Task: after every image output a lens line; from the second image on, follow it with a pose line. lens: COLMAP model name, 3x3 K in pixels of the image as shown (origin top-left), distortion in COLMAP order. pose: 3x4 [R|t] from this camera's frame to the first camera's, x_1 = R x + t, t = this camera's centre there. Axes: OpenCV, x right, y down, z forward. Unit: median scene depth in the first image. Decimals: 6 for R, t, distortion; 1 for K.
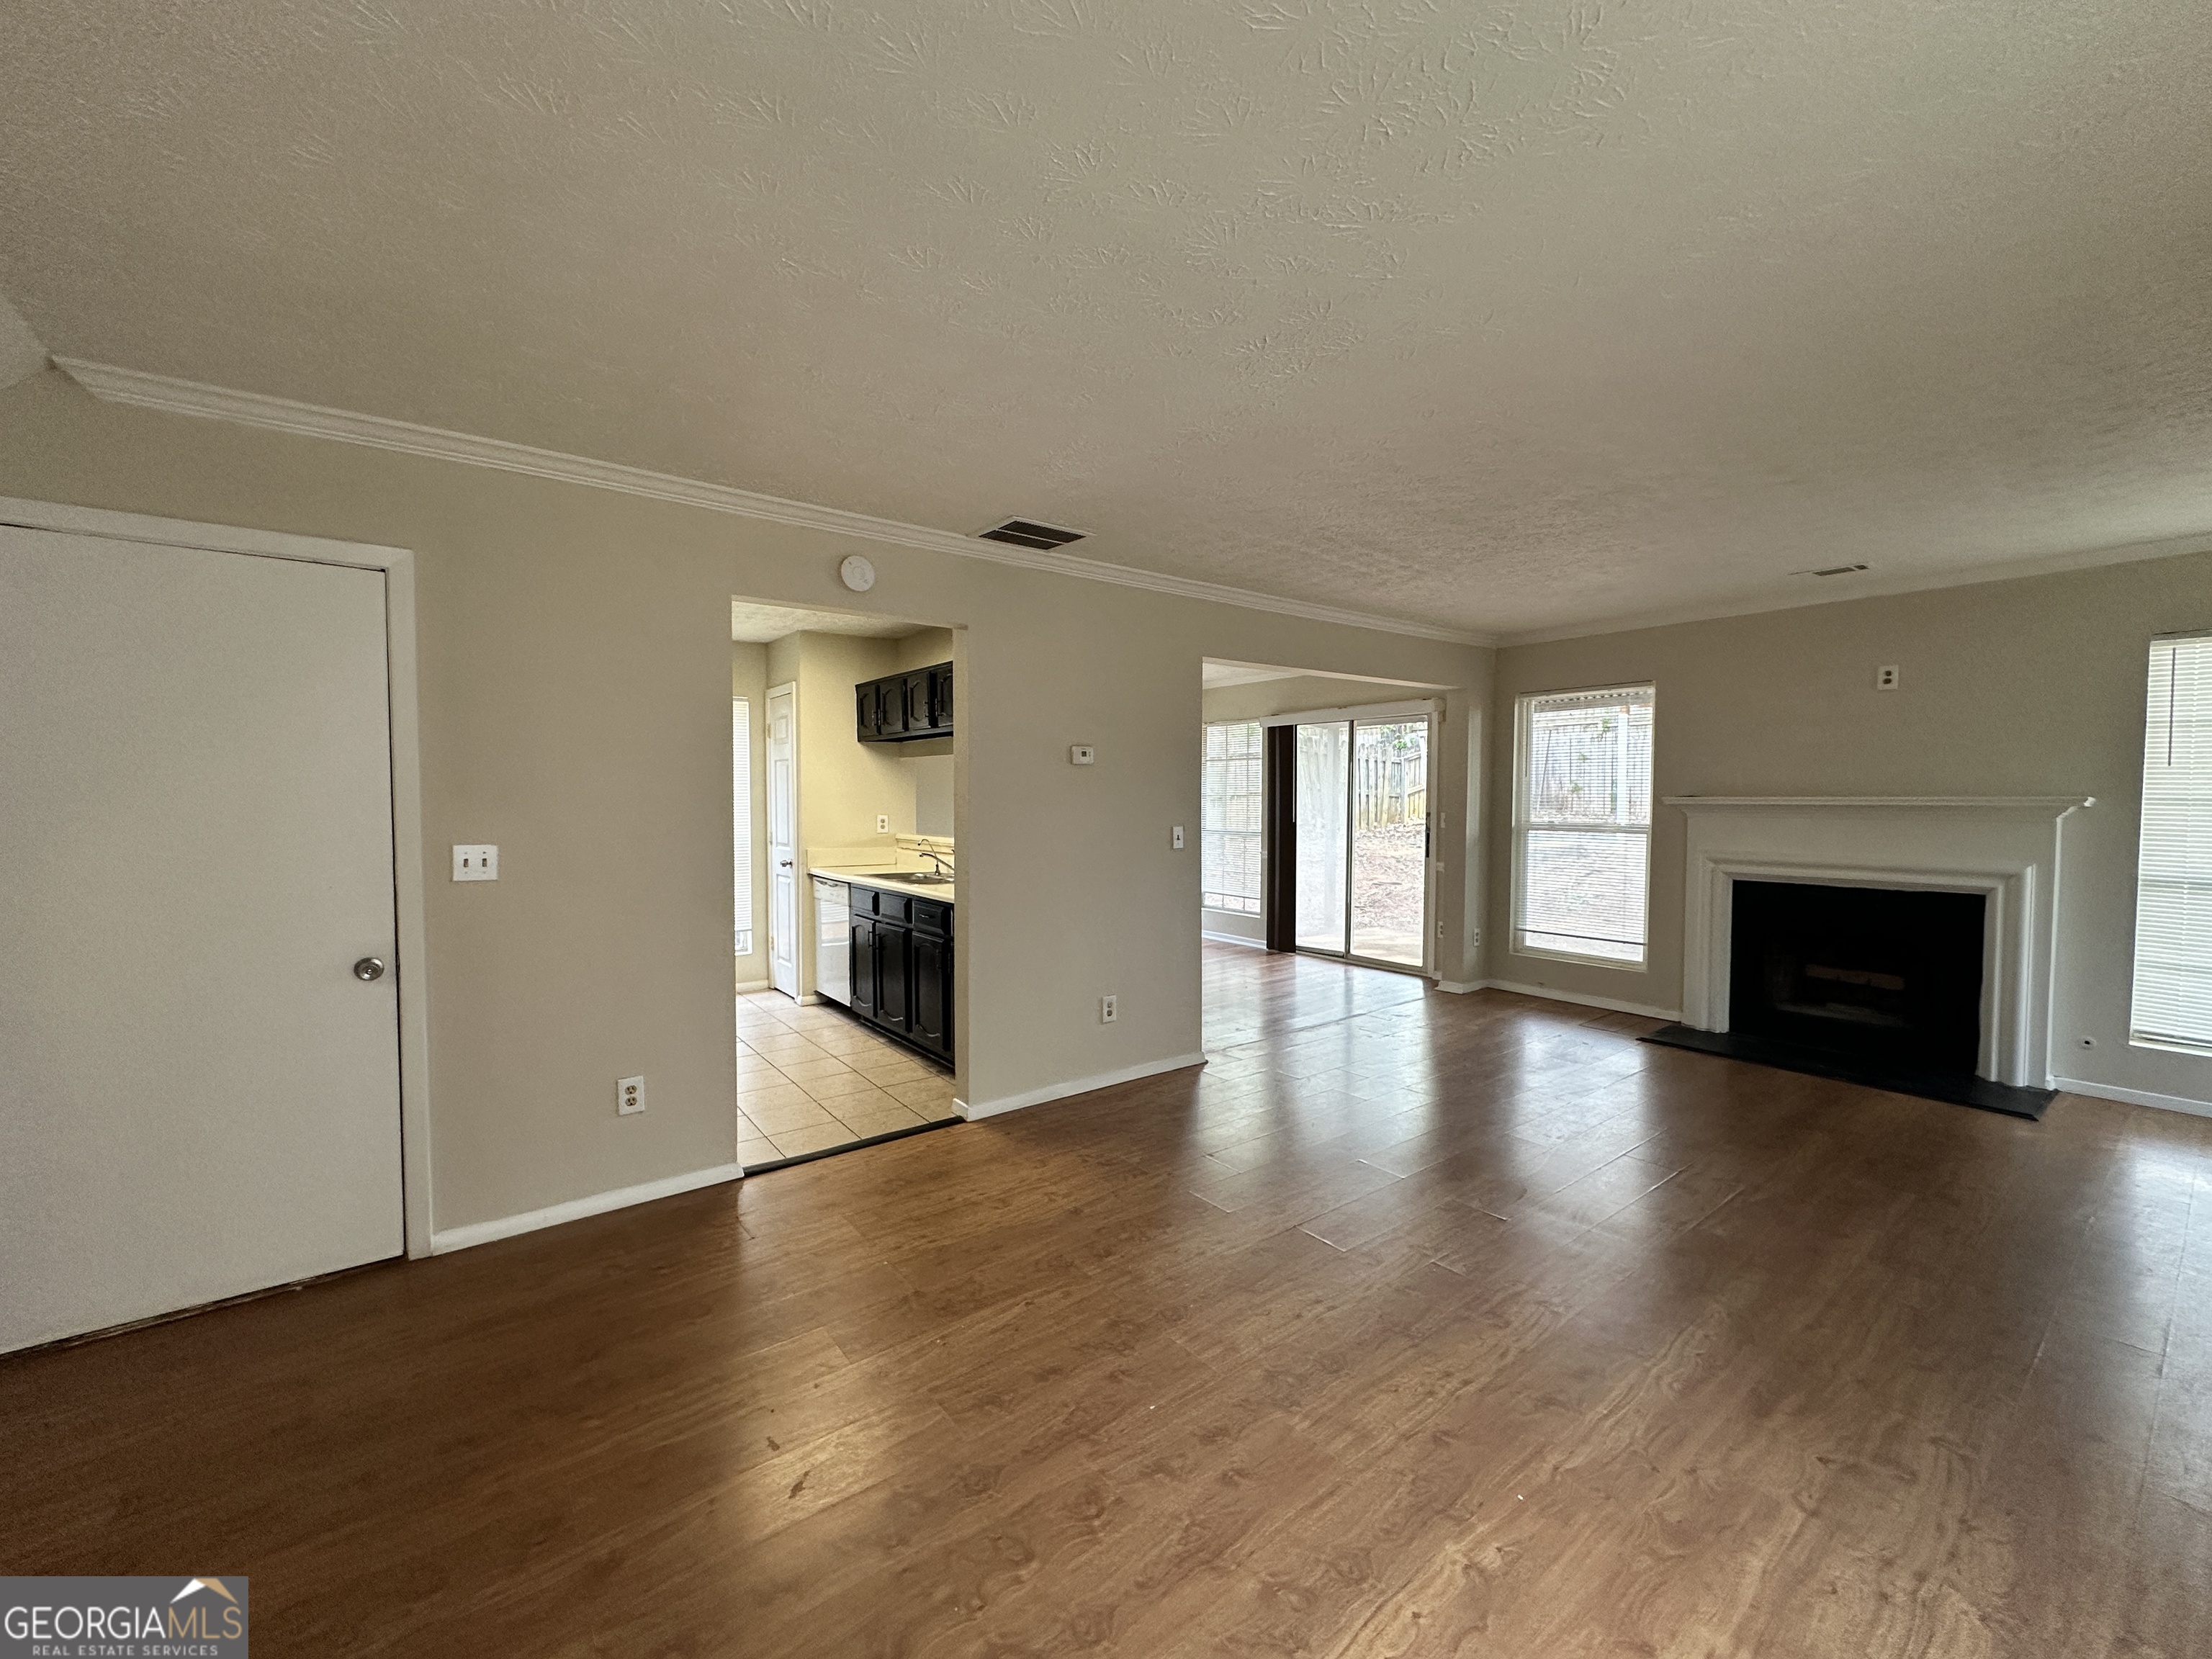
lens RADIAL K [[890.1, 0, 1104.9], [0, 890.1, 828.4], [0, 0, 1]] dist [0.001776, 0.000137]
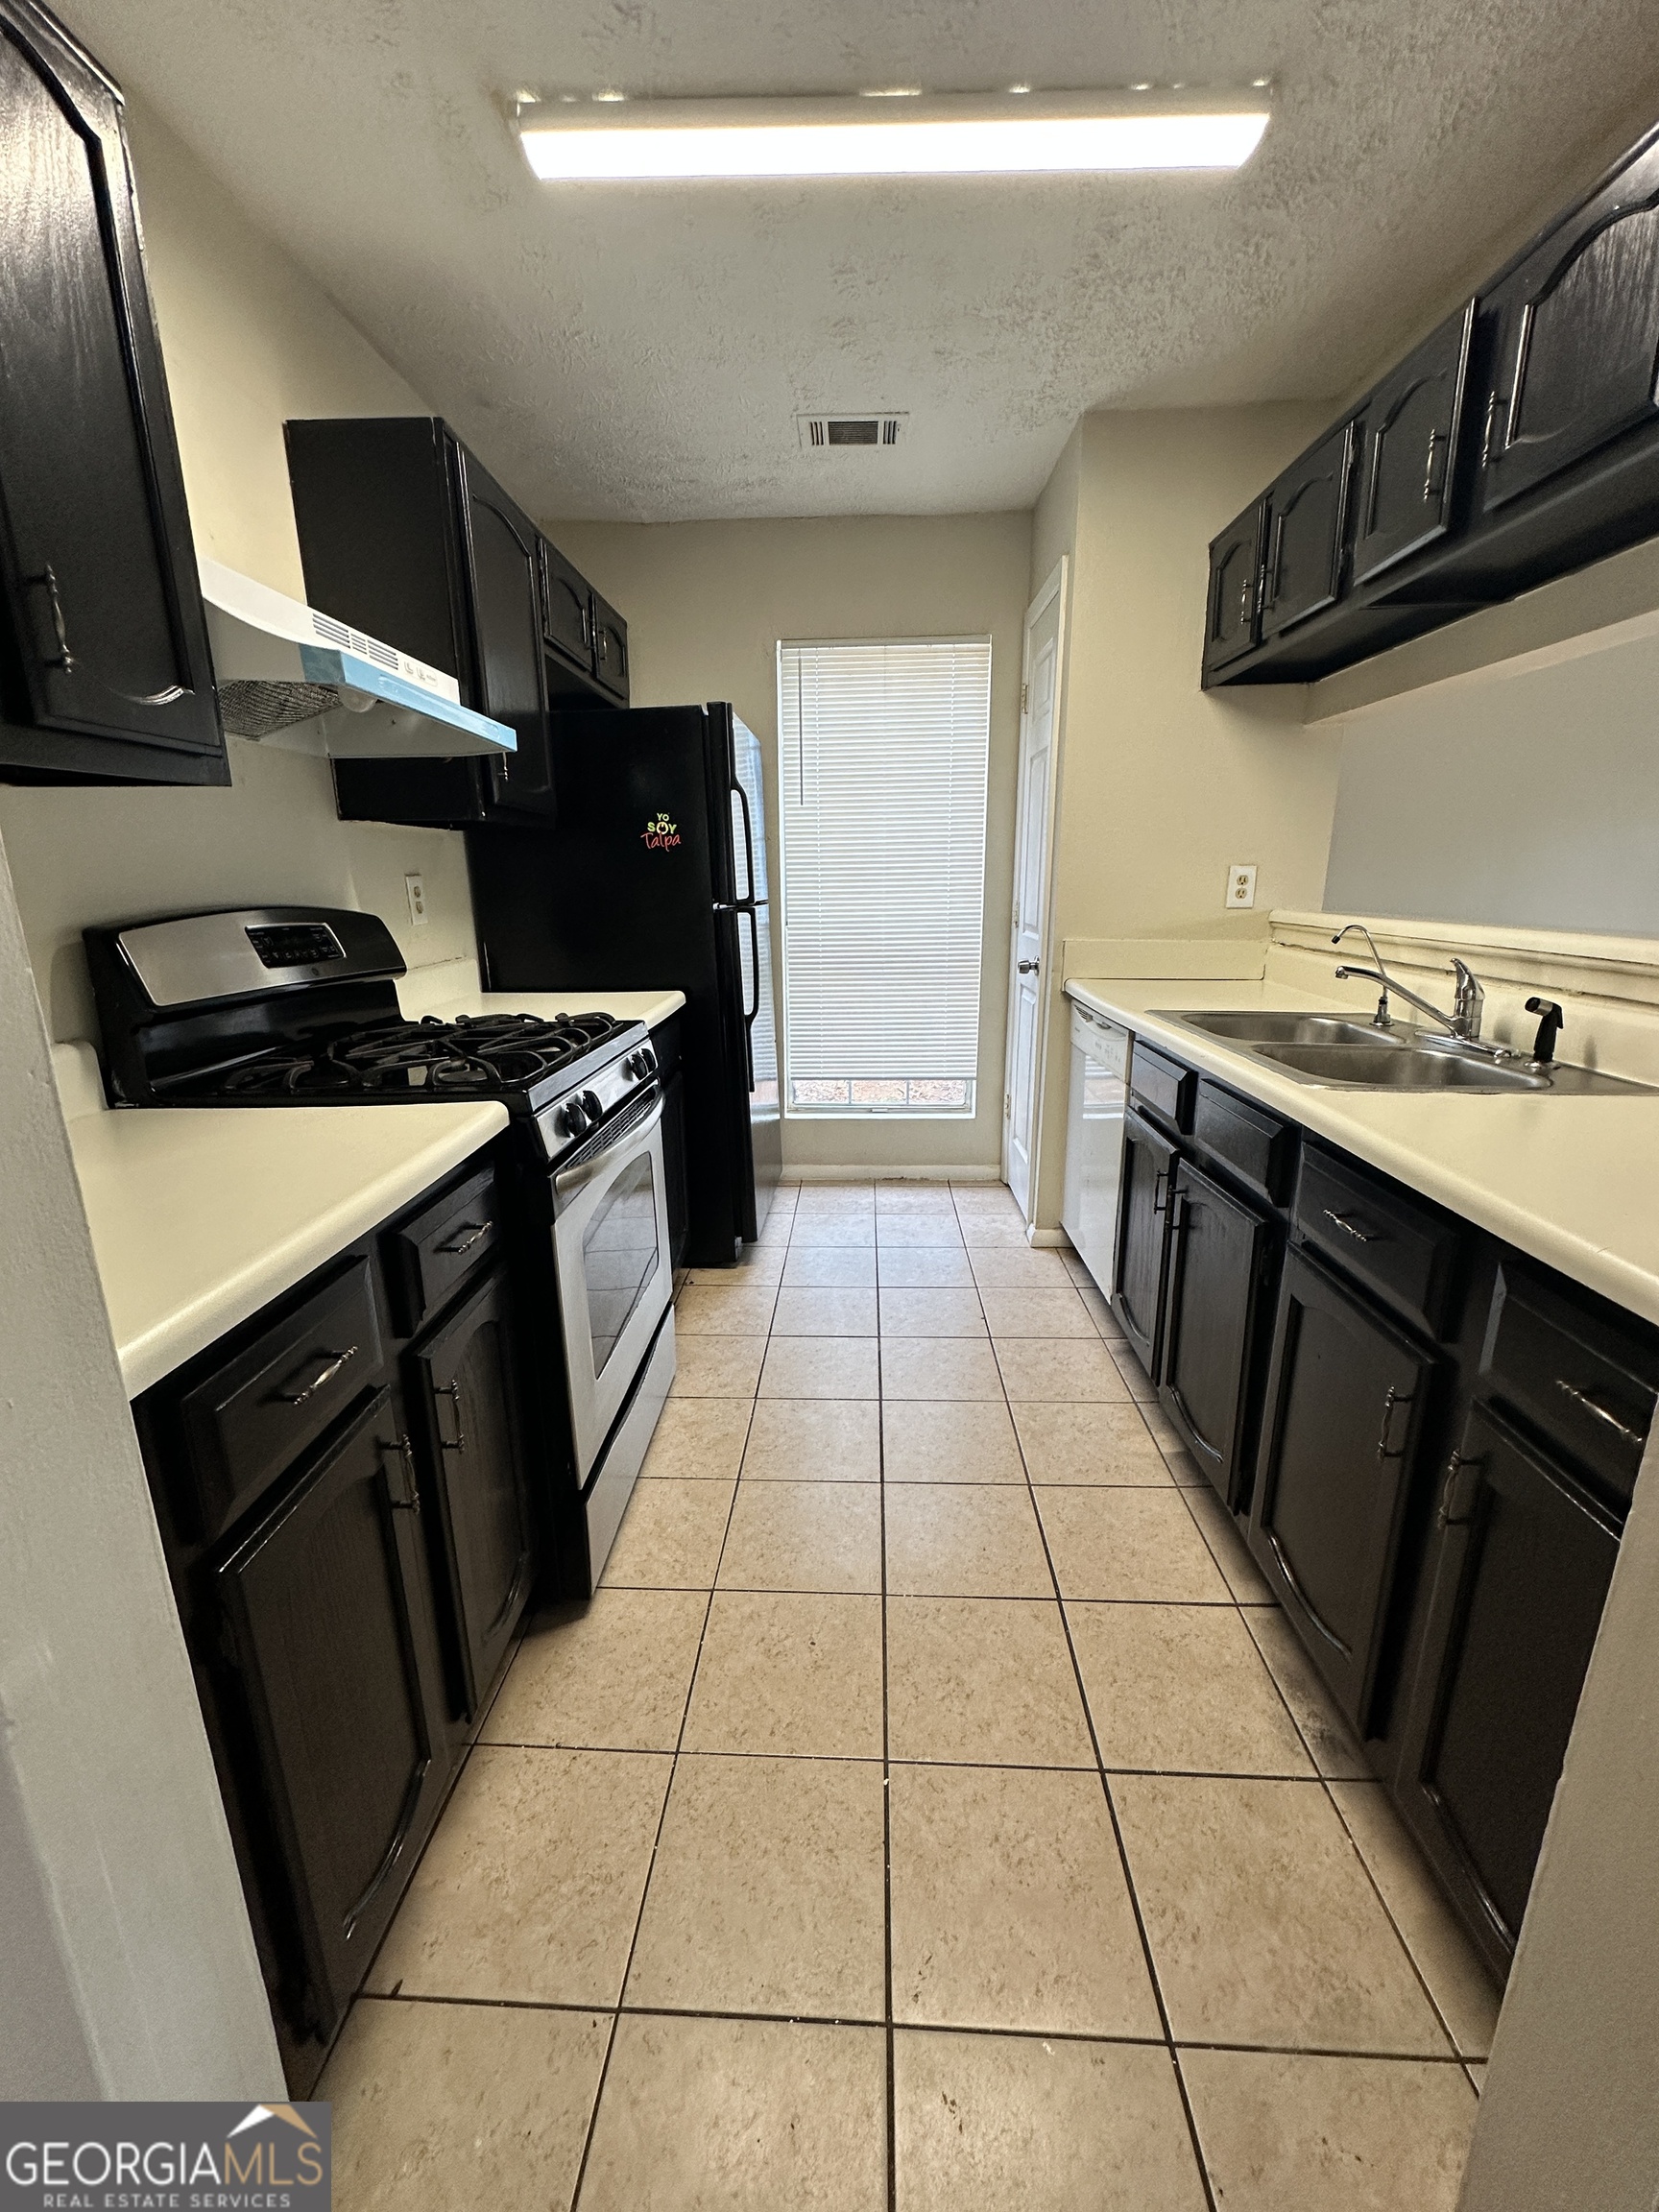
lens RADIAL K [[890.1, 0, 831.4], [0, 890.1, 1107.5], [0, 0, 1]] dist [0.001776, 0.000137]
pose [[0.775513, 0.152616, -0.612607, -0.128436], [-0.017488, 0.975162, 0.220800, 0.007917], [0.631089, -0.160521, 0.758920, 0.556086]]
